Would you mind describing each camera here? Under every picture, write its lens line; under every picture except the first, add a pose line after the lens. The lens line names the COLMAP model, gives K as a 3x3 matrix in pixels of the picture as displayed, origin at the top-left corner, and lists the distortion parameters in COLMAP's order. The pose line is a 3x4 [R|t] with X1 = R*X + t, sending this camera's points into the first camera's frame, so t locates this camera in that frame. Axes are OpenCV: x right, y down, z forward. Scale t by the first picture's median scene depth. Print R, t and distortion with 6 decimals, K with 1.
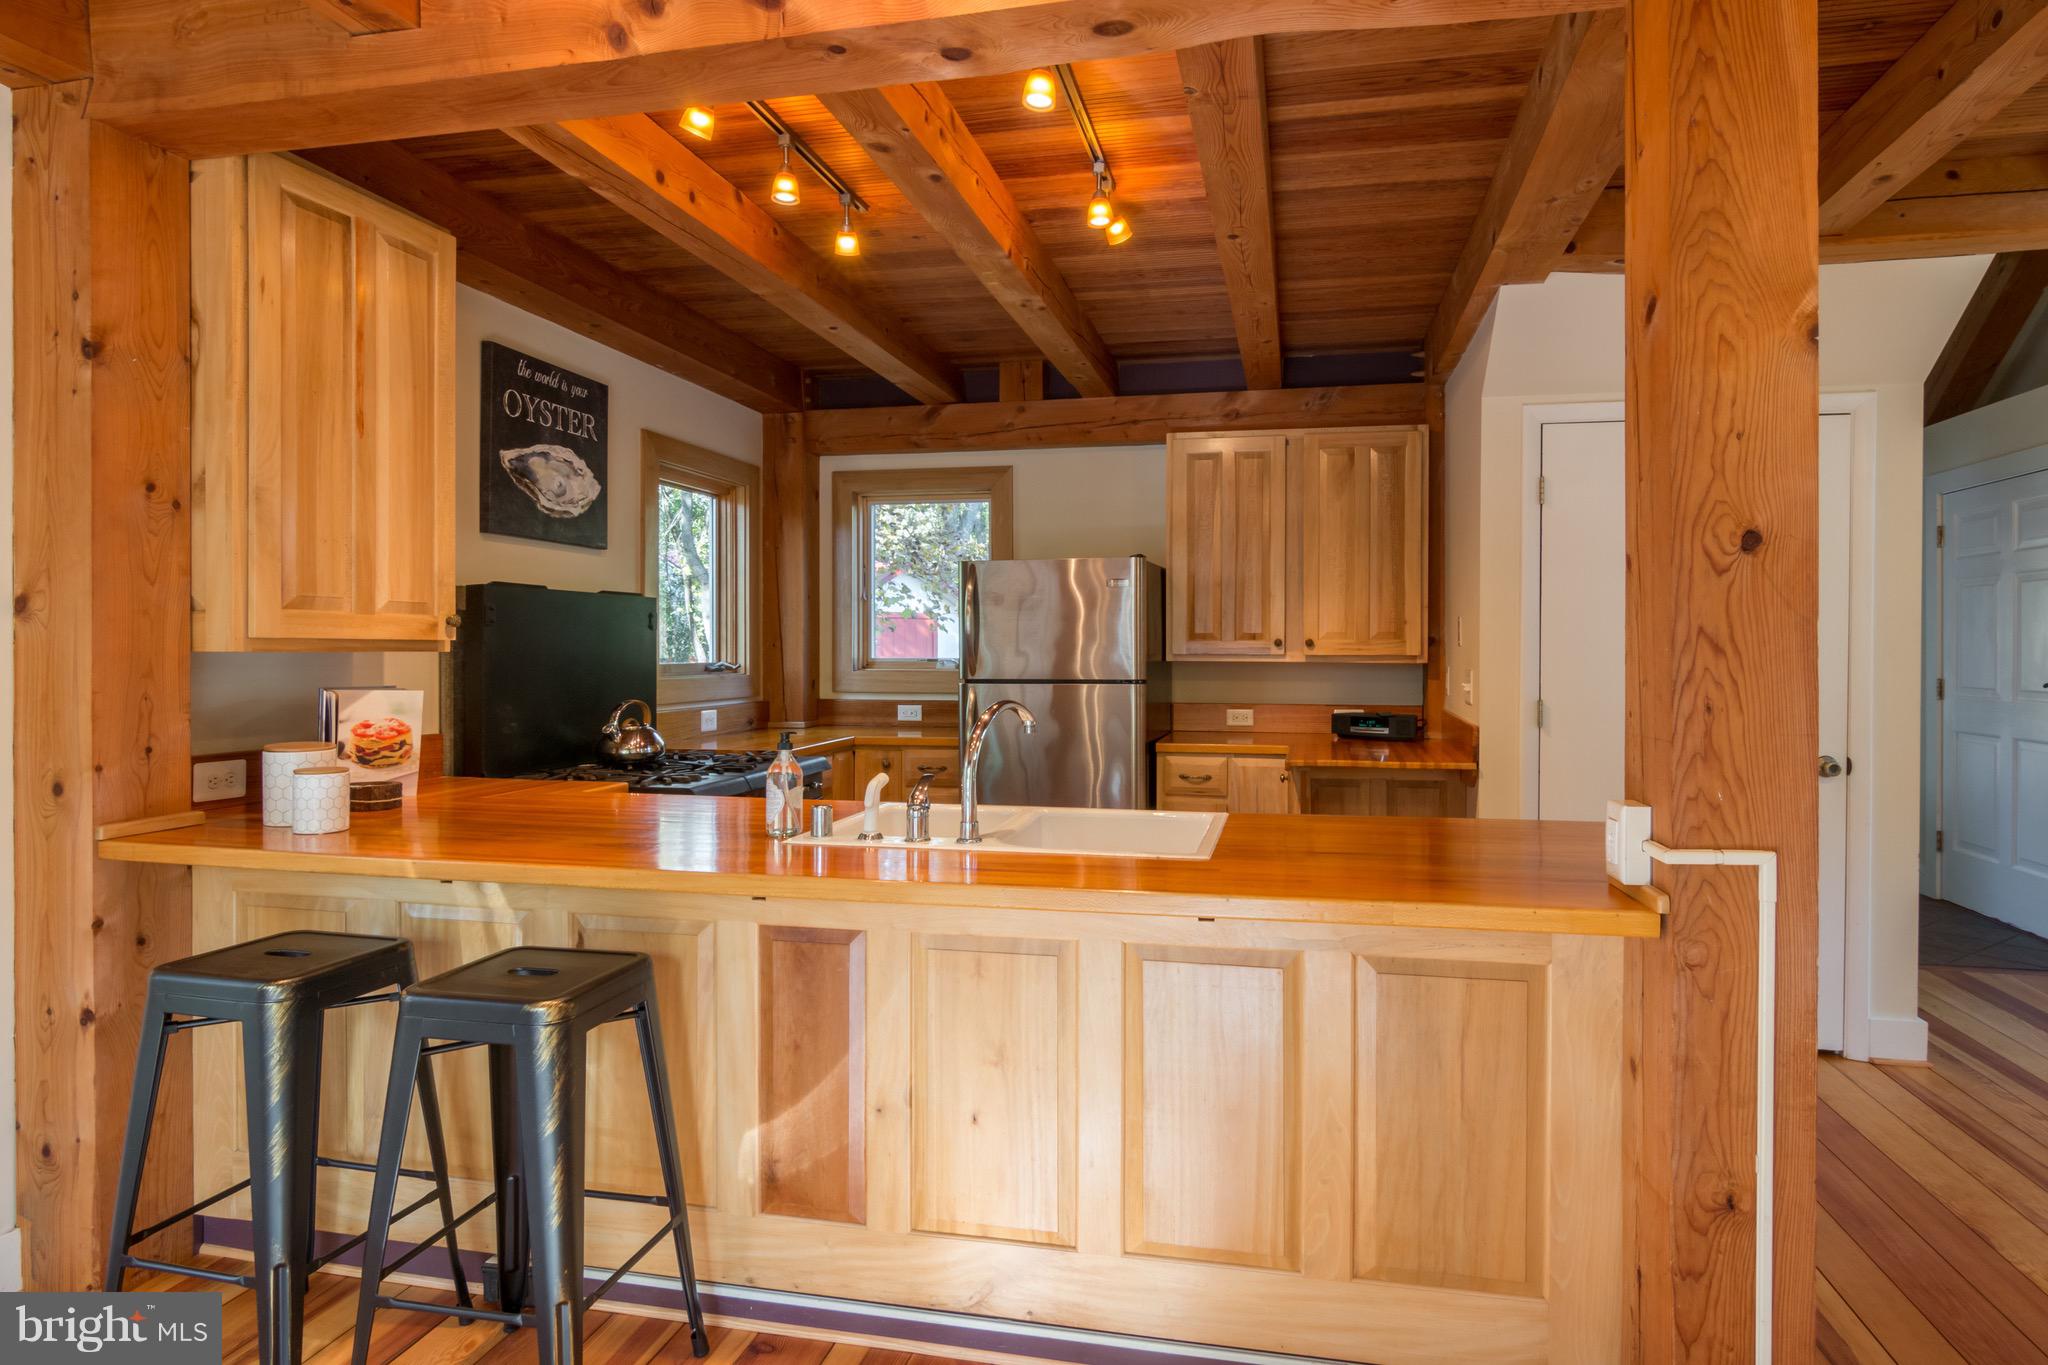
lens RADIAL K [[1134.1, 0, 1087.5], [0, 1134.1, 656.5], [0, 0, 1]] dist [0.001229, -0.000492]
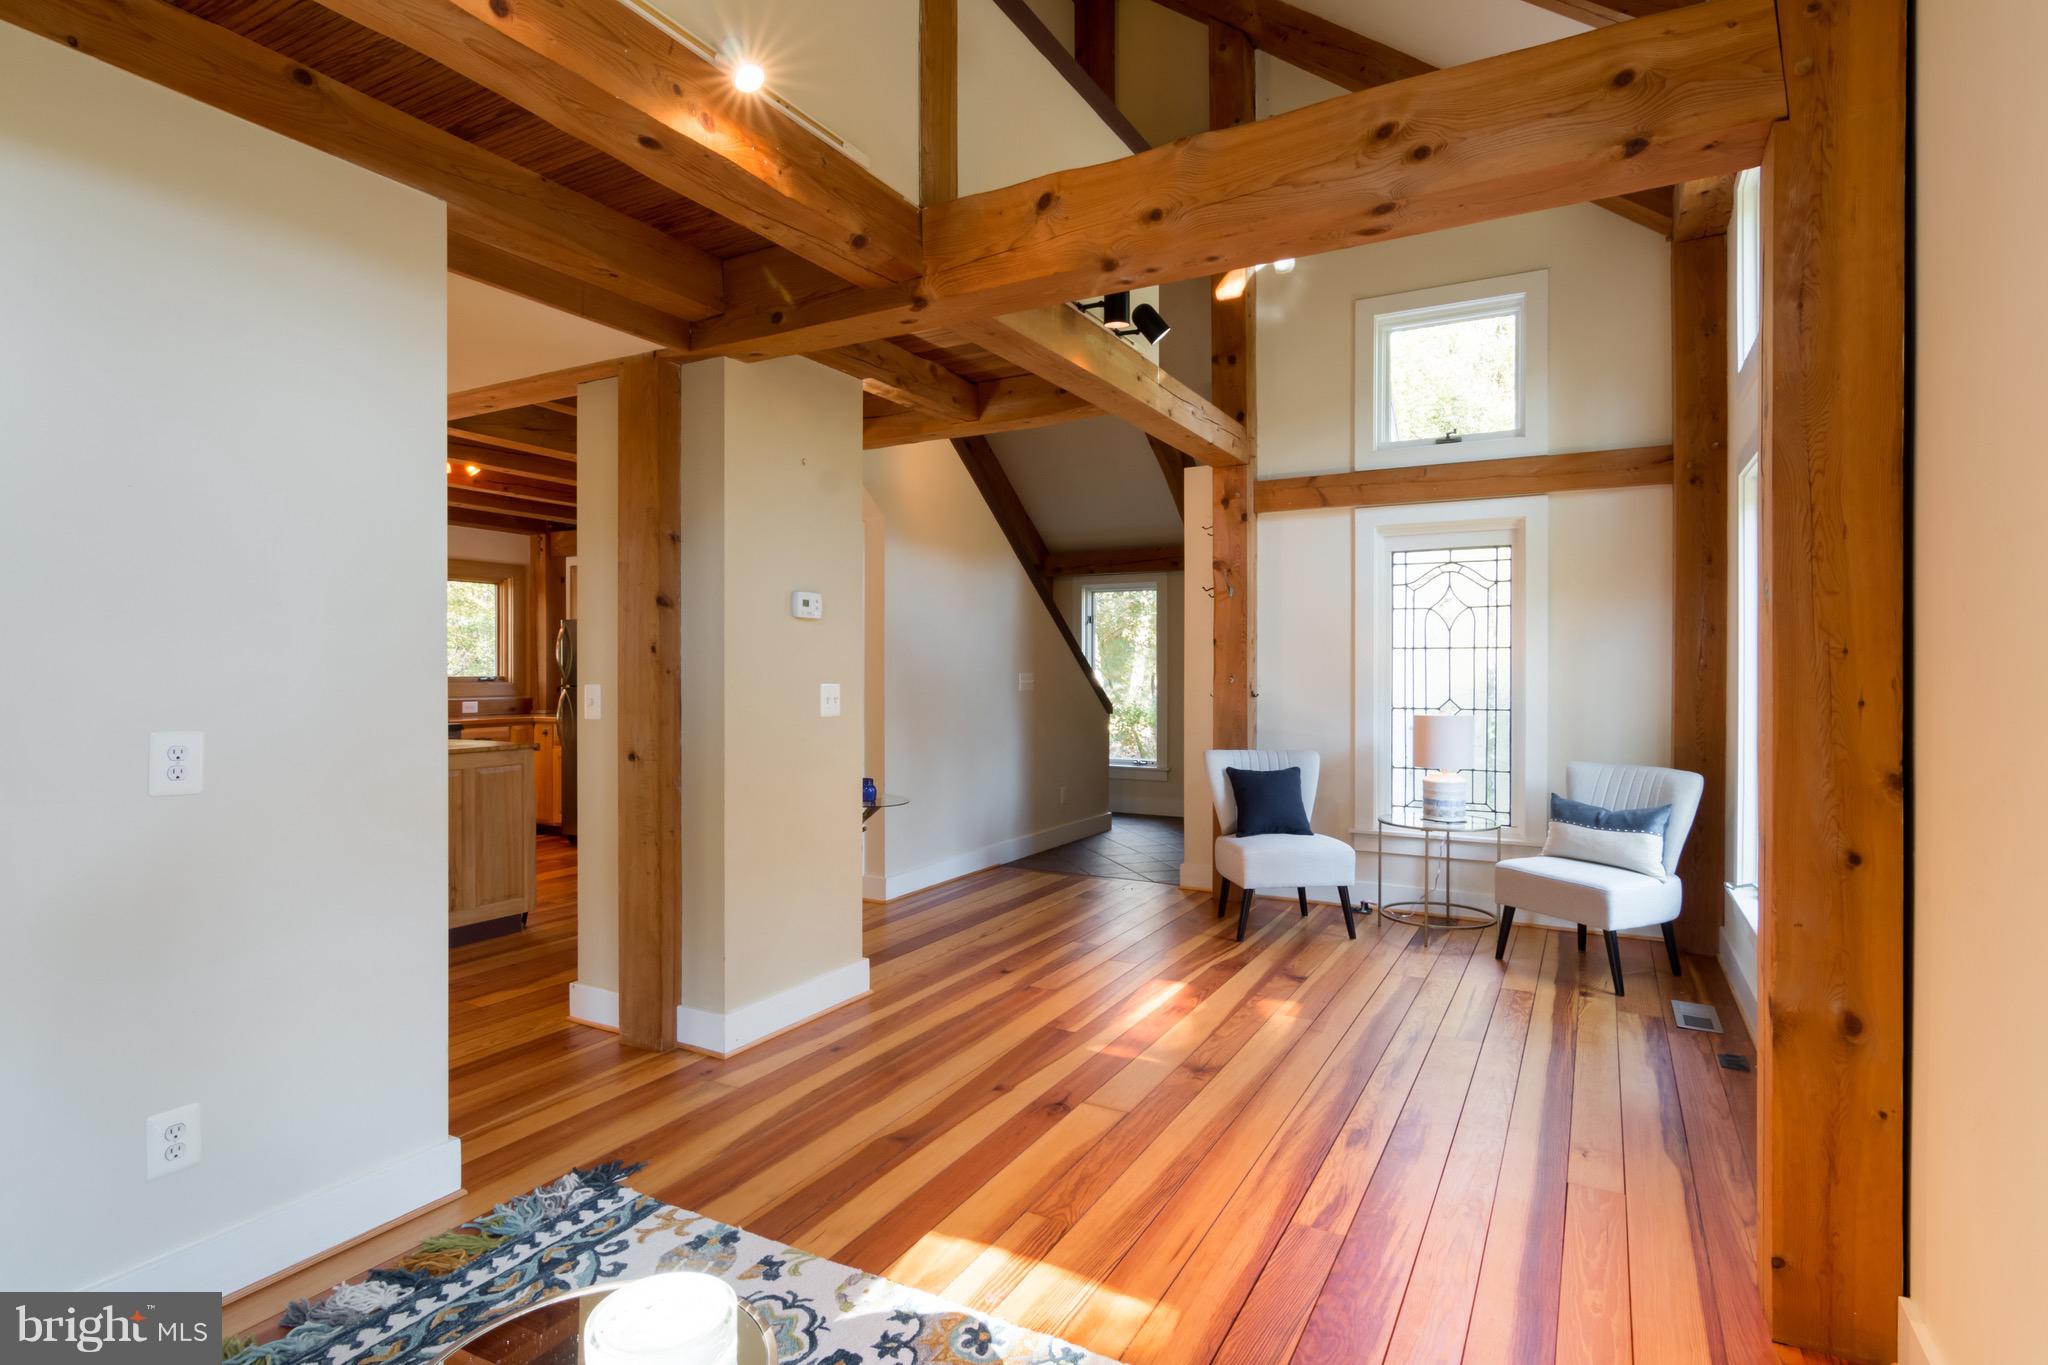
lens RADIAL K [[1047.5, 0, 984.3], [0, 1047.5, 667.7], [0, 0, 1]] dist [-0.001805, 0.000054]
pose [[0.945771, -0.002911, -0.324823, 1.312016], [0.000268, 0.999967, -0.008181, 0.008387], [0.324835, 0.007650, 0.945740, -0.448496]]
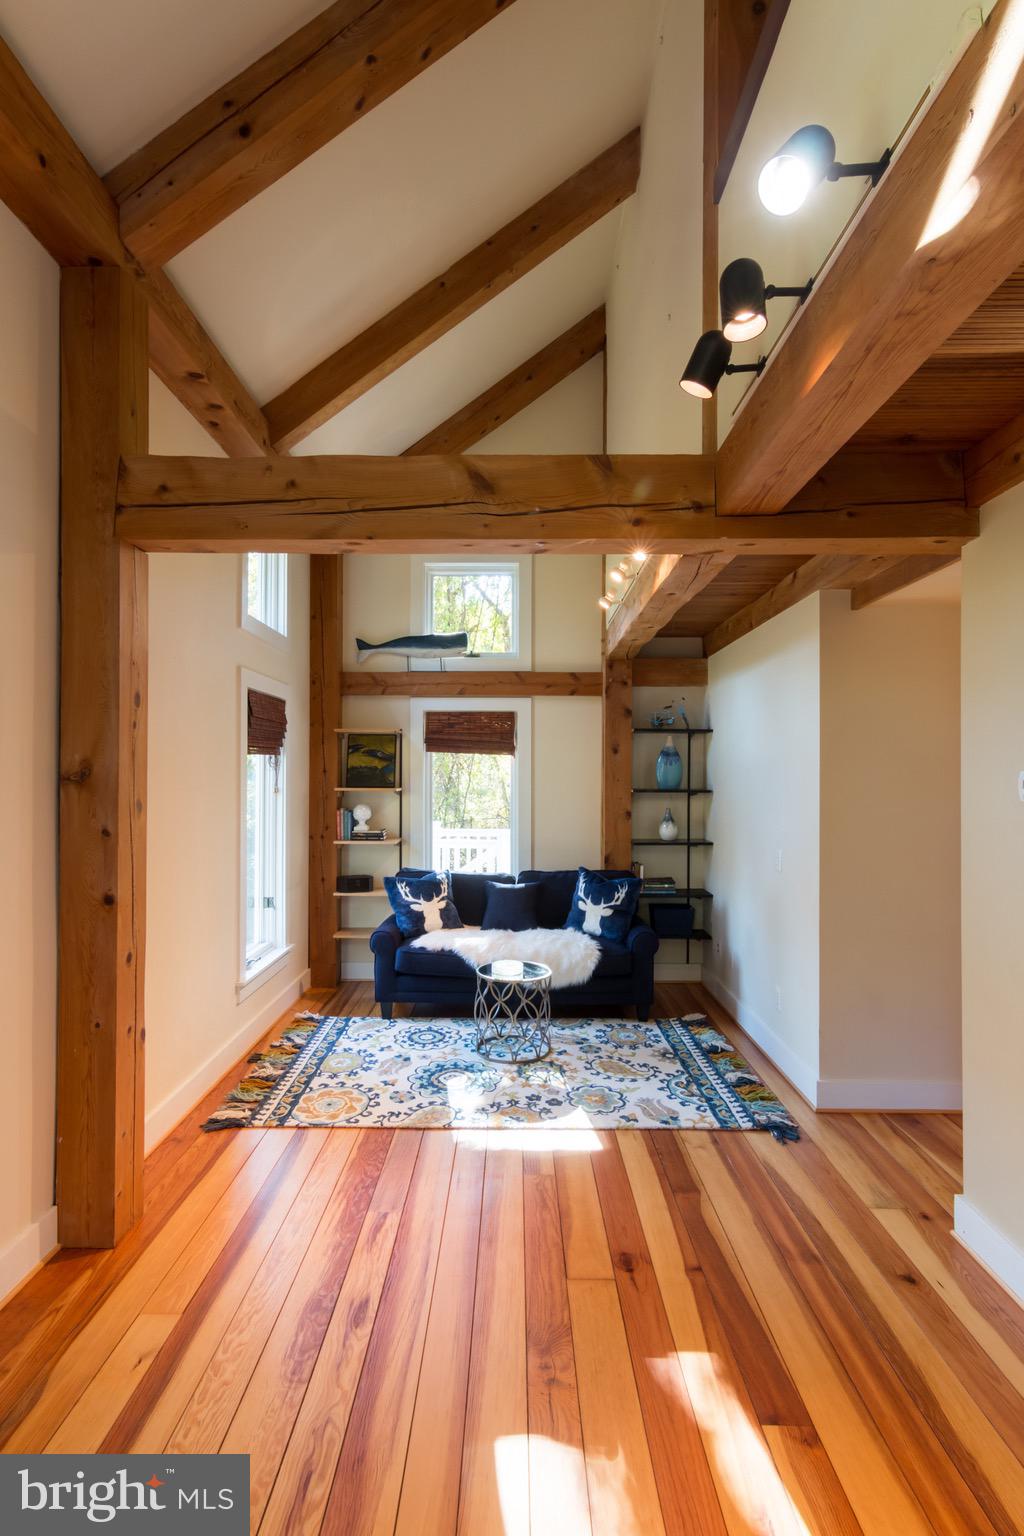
lens RADIAL K [[820.3, 0, 512.0], [0, 820.3, 768.0], [0, 0, 1]] dist [-0.000616, 0.000733]
pose [[-0.982203, -0.006756, -0.187701, 1.325663], [-0.006066, 0.999973, -0.004252, -0.067932], [0.187725, -0.003038, -0.982217, 0.999037]]
